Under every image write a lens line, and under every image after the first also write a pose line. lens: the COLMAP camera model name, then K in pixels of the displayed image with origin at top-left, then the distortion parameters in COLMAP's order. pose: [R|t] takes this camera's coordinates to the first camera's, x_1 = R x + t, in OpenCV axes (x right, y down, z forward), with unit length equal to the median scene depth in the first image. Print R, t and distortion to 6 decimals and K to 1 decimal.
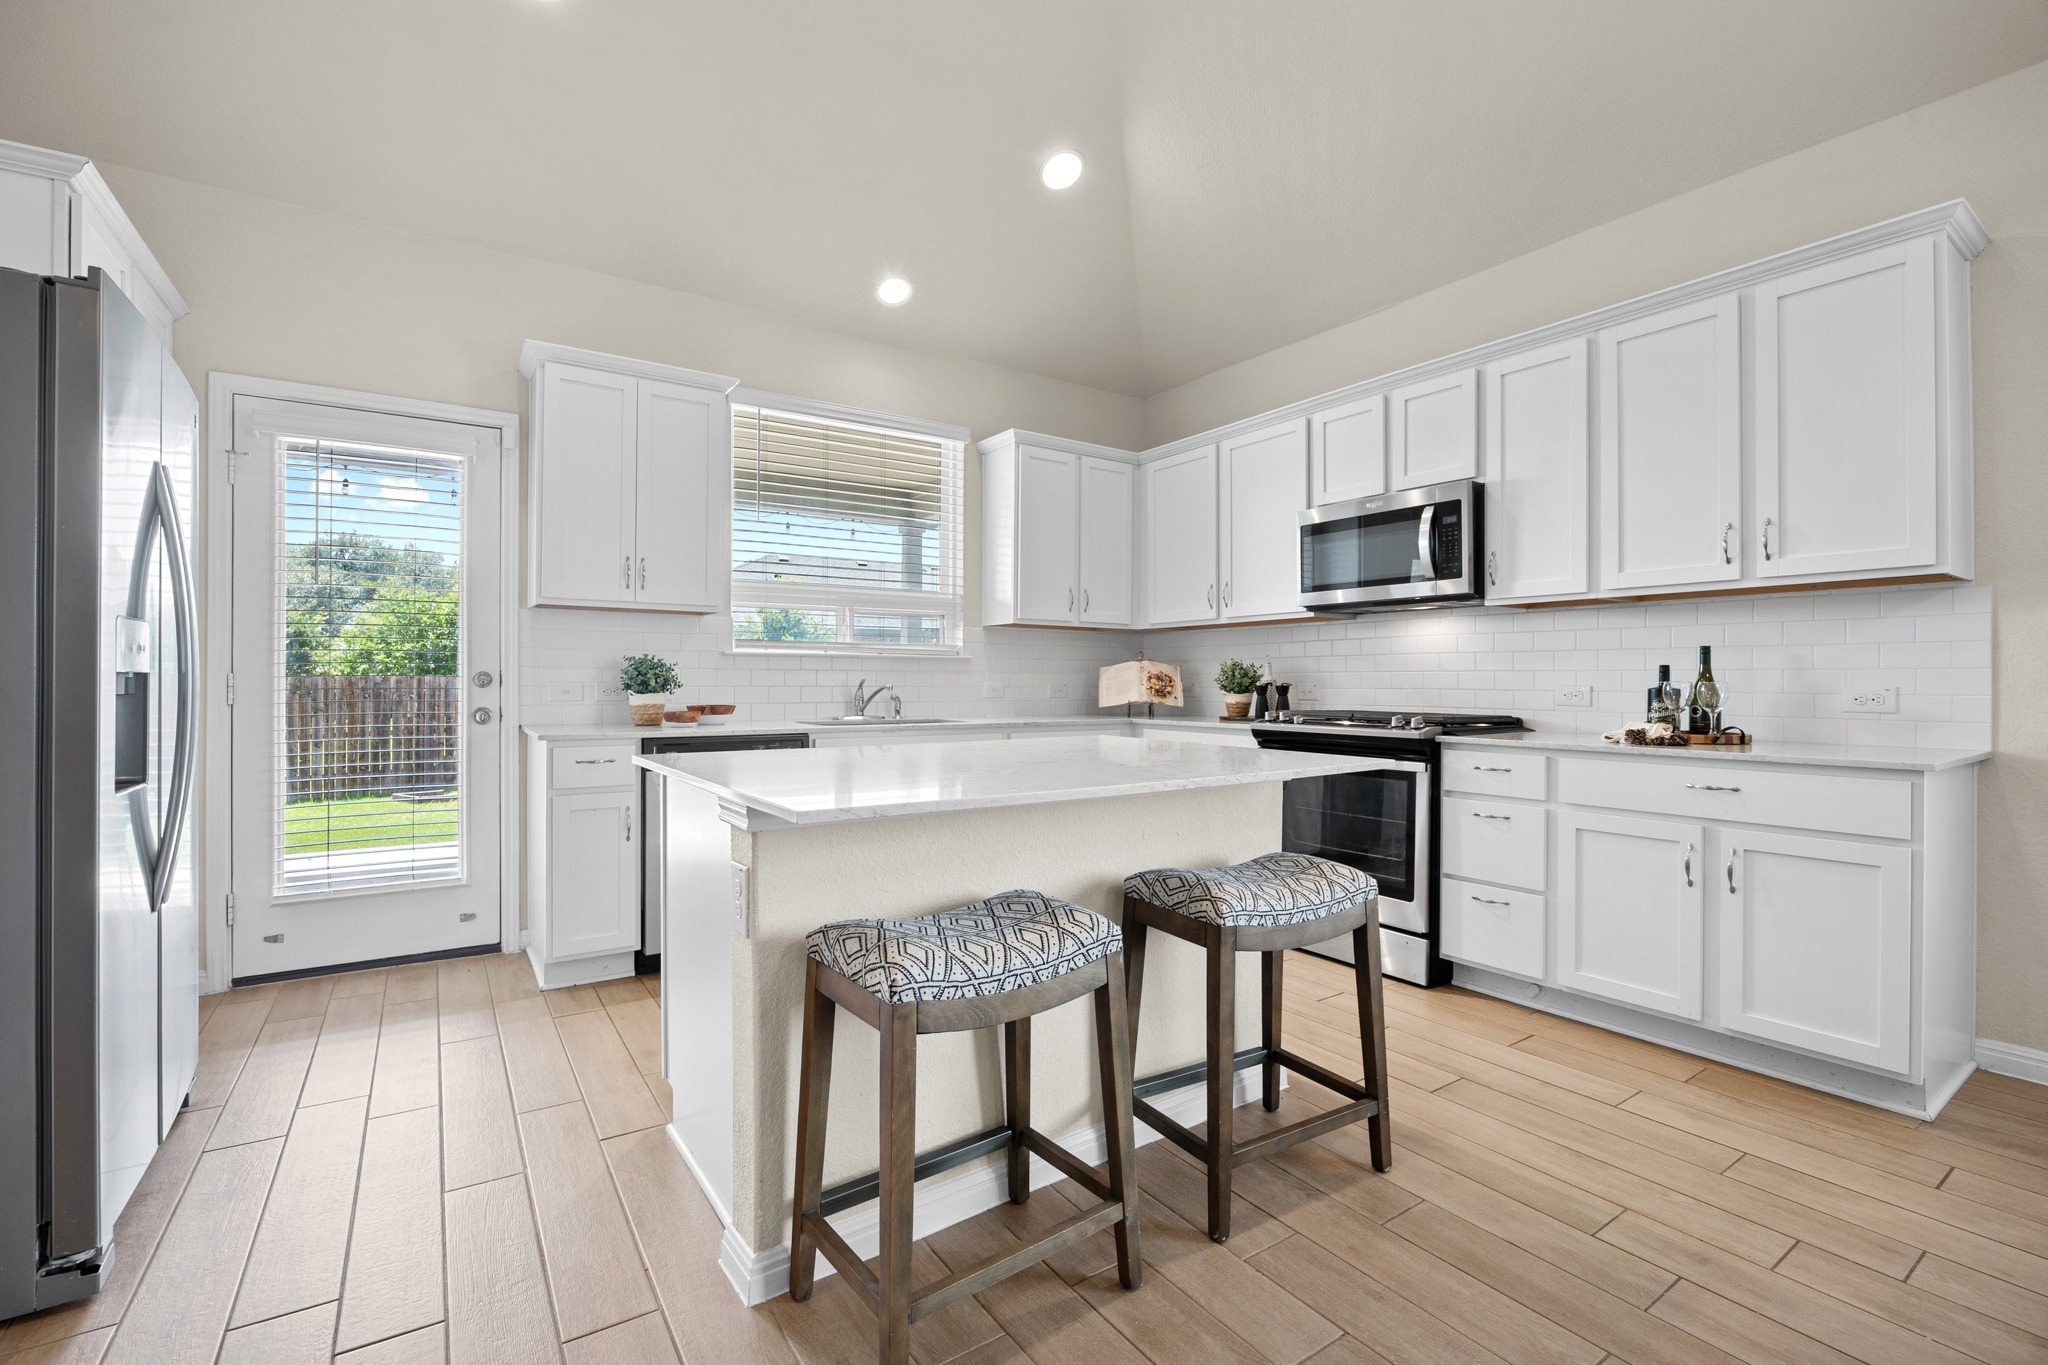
lens RADIAL K [[884.0, 0, 1038.0], [0, 884.0, 684.4], [0, 0, 1]] dist [0.009134, 0.000153]
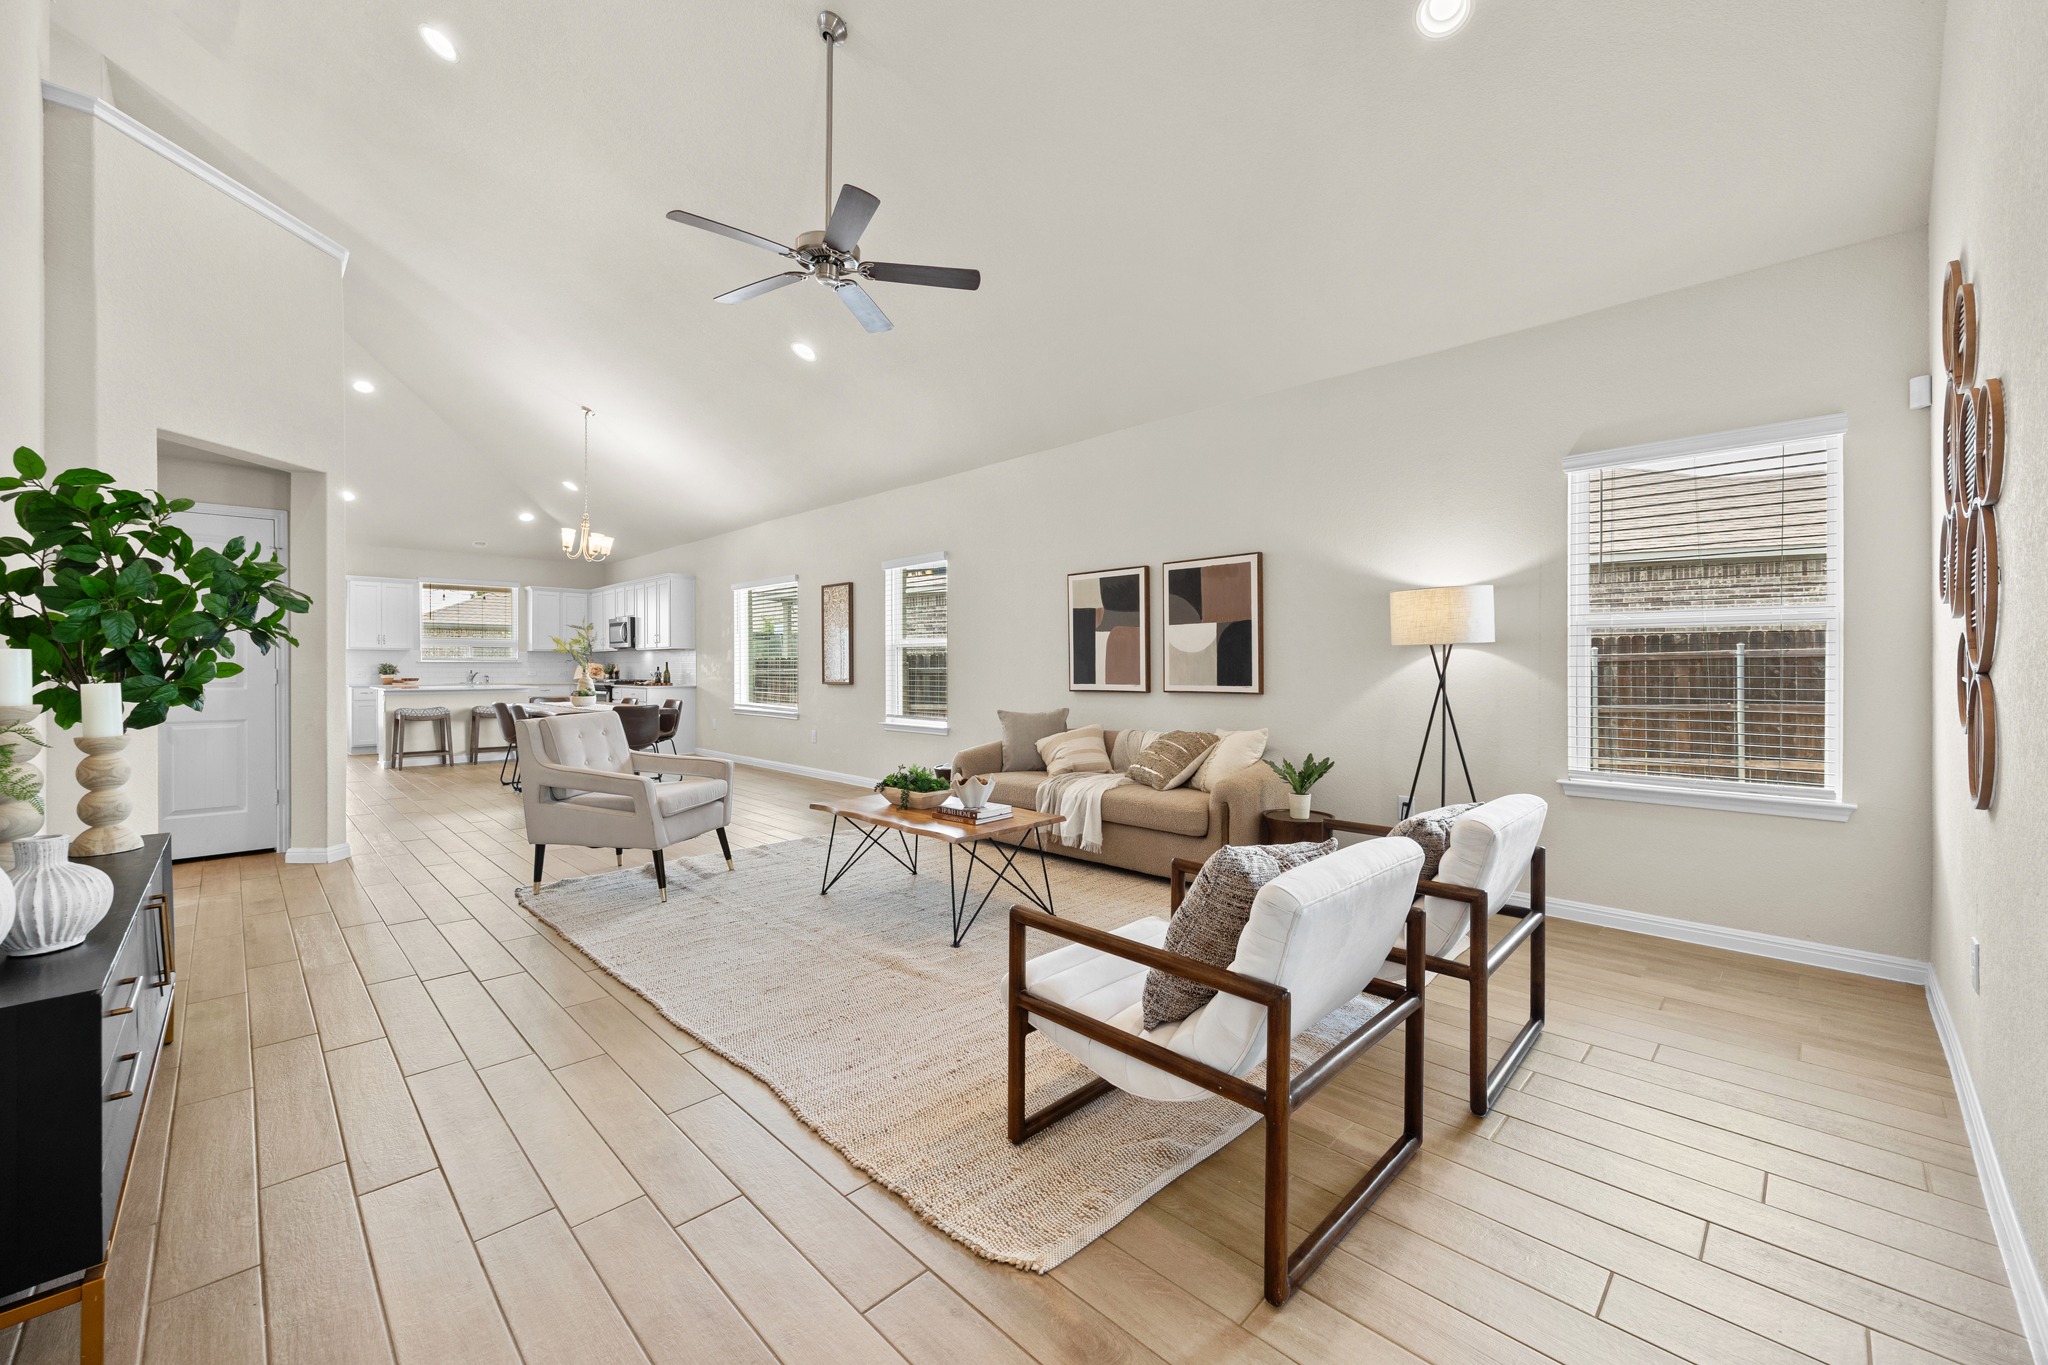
lens RADIAL K [[809.6, 0, 1018.2], [0, 809.6, 664.8], [0, 0, 1]] dist [0.002806, 0.000273]
pose [[0.985978, -0.001531, 0.166870, 1.332369], [0.002430, 0.999984, -0.005182, -0.004735], [-0.166859, 0.005515, 0.985965, -2.302498]]
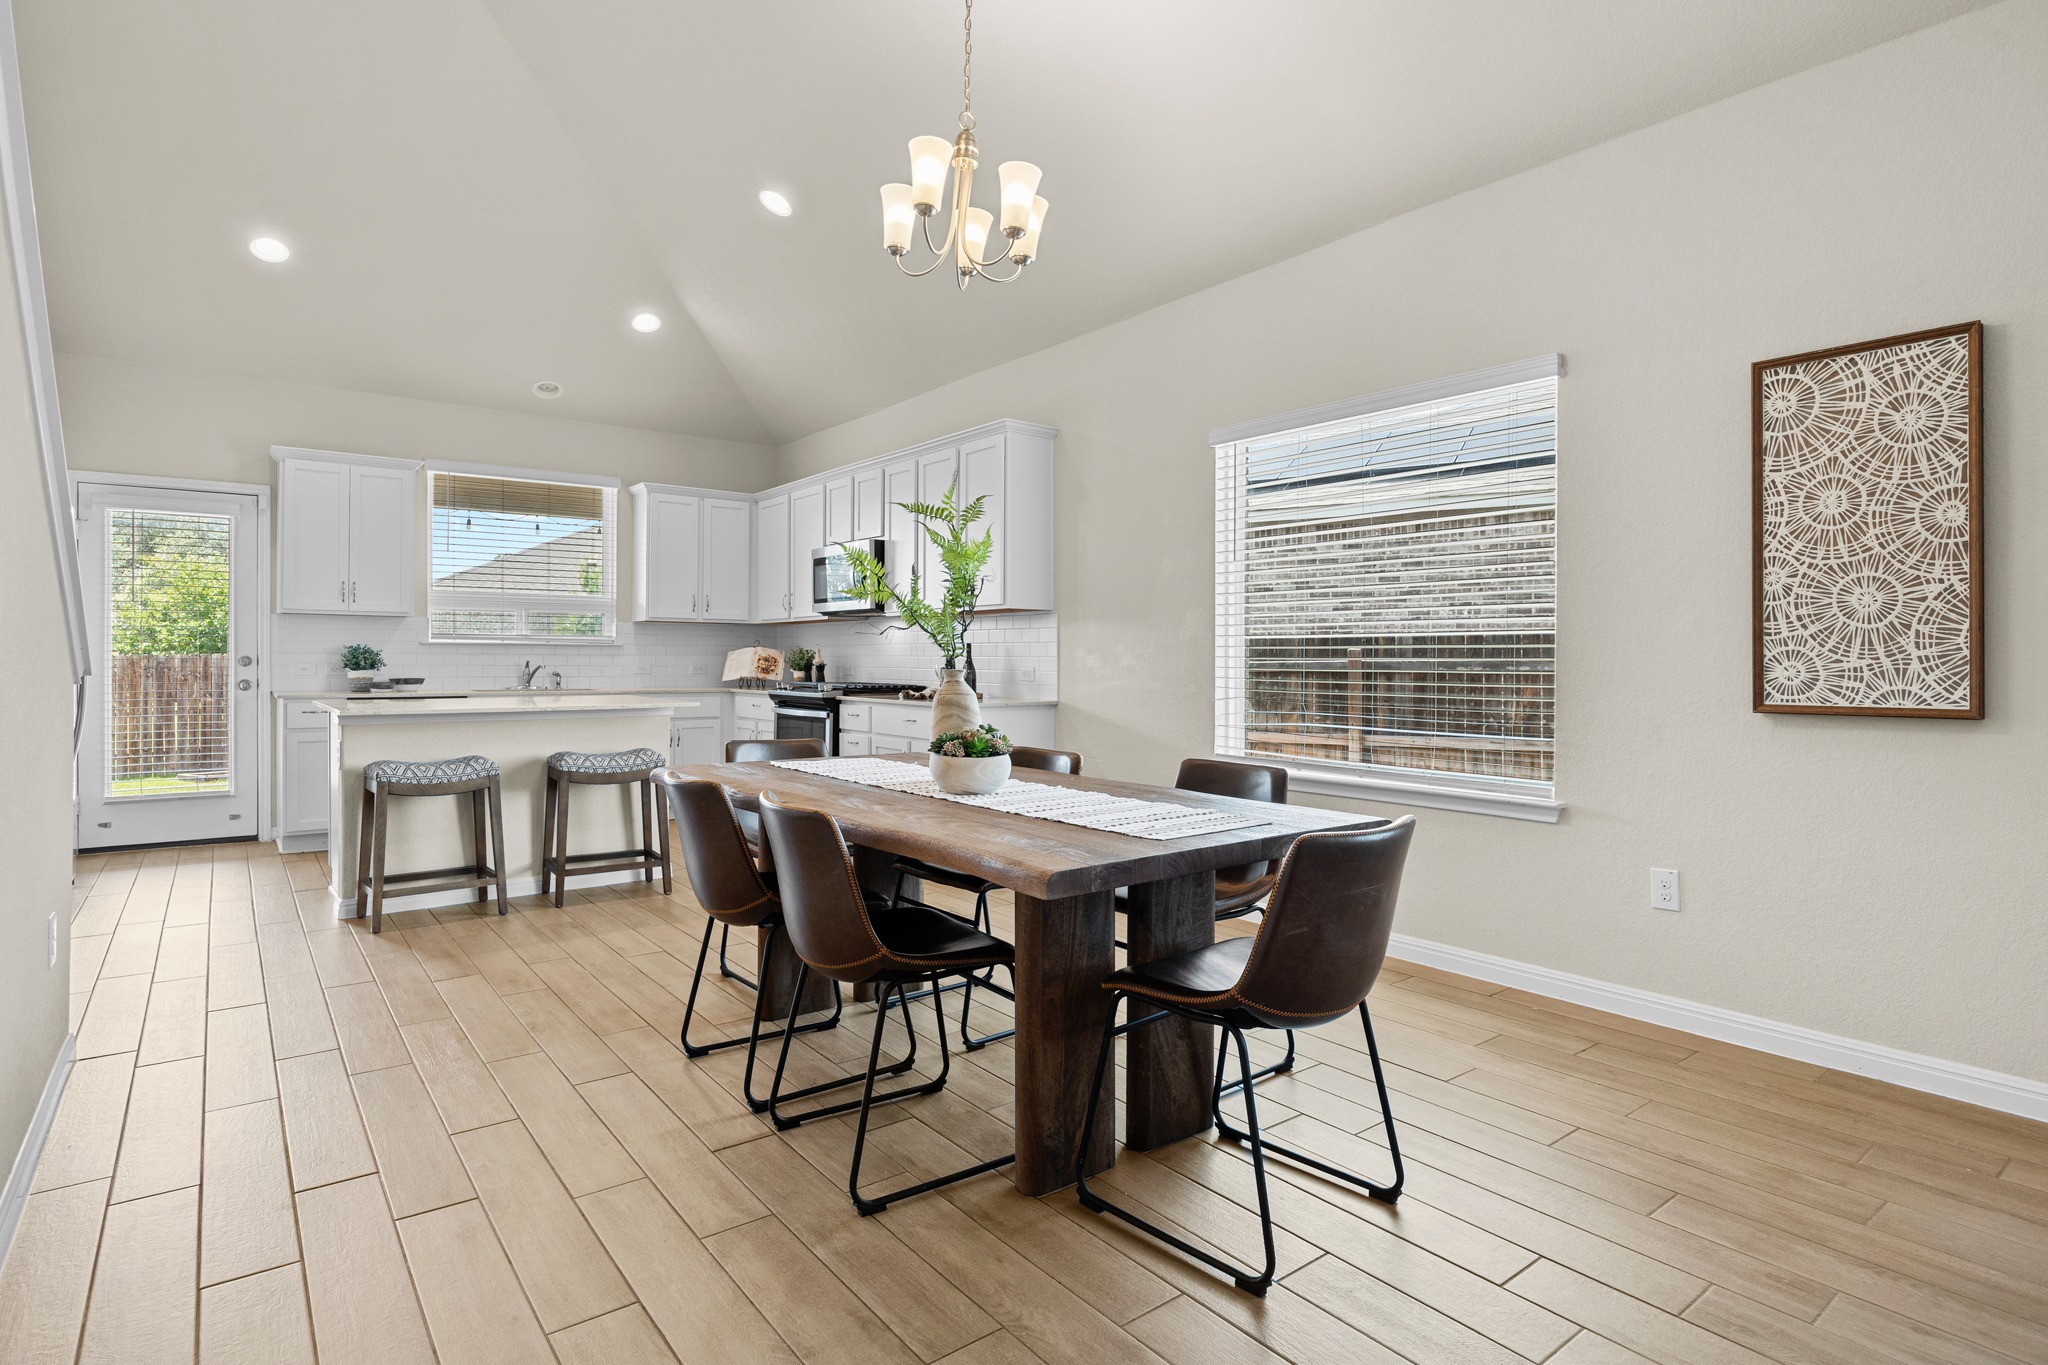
lens RADIAL K [[1065.1, 0, 1036.6], [0, 1065.1, 664.8], [0, 0, 1]] dist [0.002699, 0.005915]
pose [[0.998727, 0.000937, 0.050439, 0.596574], [-0.001018, 0.999998, 0.001573, -0.003116], [-0.050437, -0.001623, 0.998726, -0.840233]]
